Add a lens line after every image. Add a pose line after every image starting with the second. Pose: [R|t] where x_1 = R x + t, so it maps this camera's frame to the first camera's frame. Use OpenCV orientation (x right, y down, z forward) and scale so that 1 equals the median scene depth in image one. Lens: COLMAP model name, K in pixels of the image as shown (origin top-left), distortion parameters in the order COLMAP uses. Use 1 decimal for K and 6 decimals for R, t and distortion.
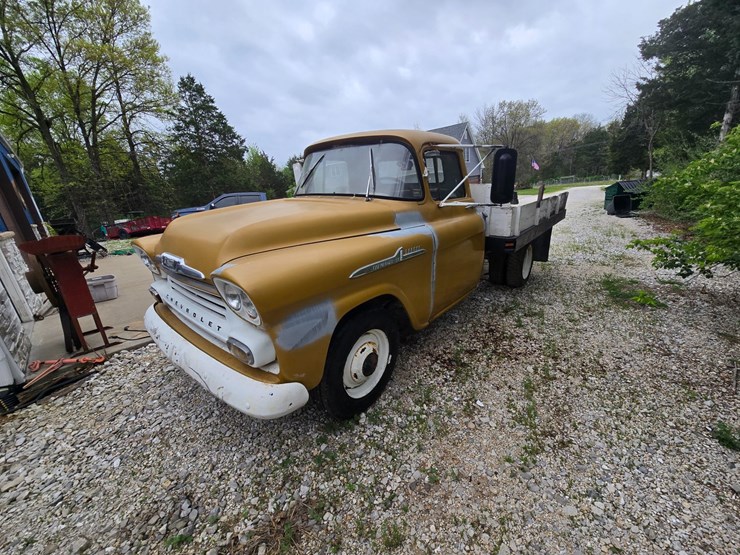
lens RADIAL K [[300.5, 0, 370.0], [0, 300.5, 277.5], [0, 0, 1]] dist [-0.015363, 0.005035]
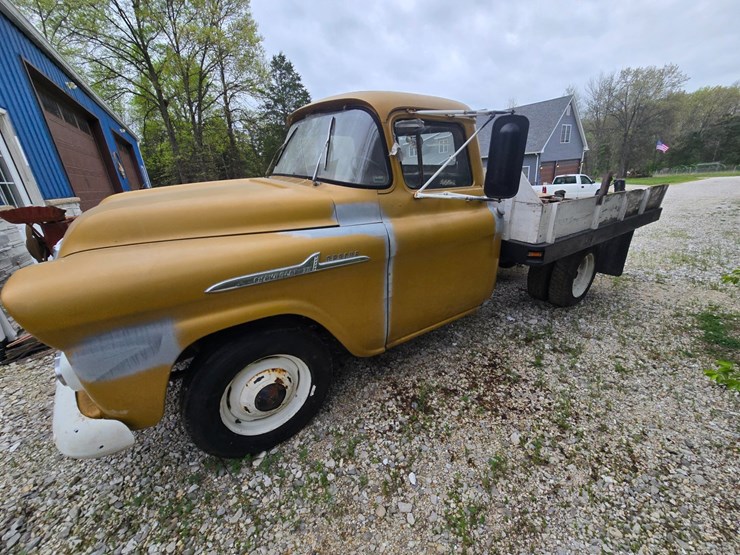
lens RADIAL K [[302.2, 0, 370.7], [0, 302.2, 276.5], [0, 0, 1]] dist [-0.018340, 0.007425]
pose [[0.967682, 0.113536, -0.225168, 0.322159], [-0.100825, 0.992632, 0.067206, -0.084740], [0.231140, -0.042332, 0.971999, 0.250805]]
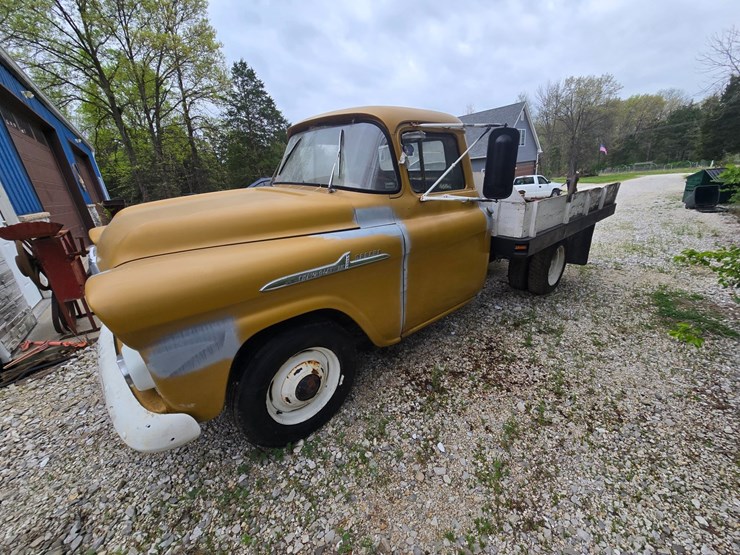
lens RADIAL K [[300.5, 0, 370.0], [0, 300.5, 277.5], [0, 0, 1]] dist [-0.015363, 0.005035]
pose [[0.988843, 0.057515, -0.137414, 0.222394], [-0.051204, 0.997484, 0.049027, -0.059900], [0.139888, -0.041444, 0.989300, 0.157684]]
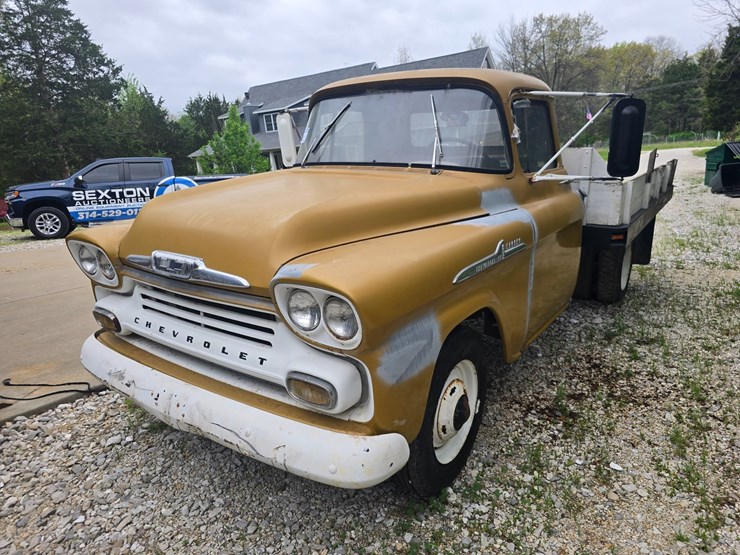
lens RADIAL K [[495.7, 0, 370.6], [0, 495.7, 280.4], [0, 0, 1]] dist [0.034939, -0.029283]
pose [[0.996407, -0.015534, 0.083254, -0.237892], [0.018538, 0.999200, -0.035430, 0.022453], [-0.082637, 0.036846, 0.995898, -0.092714]]
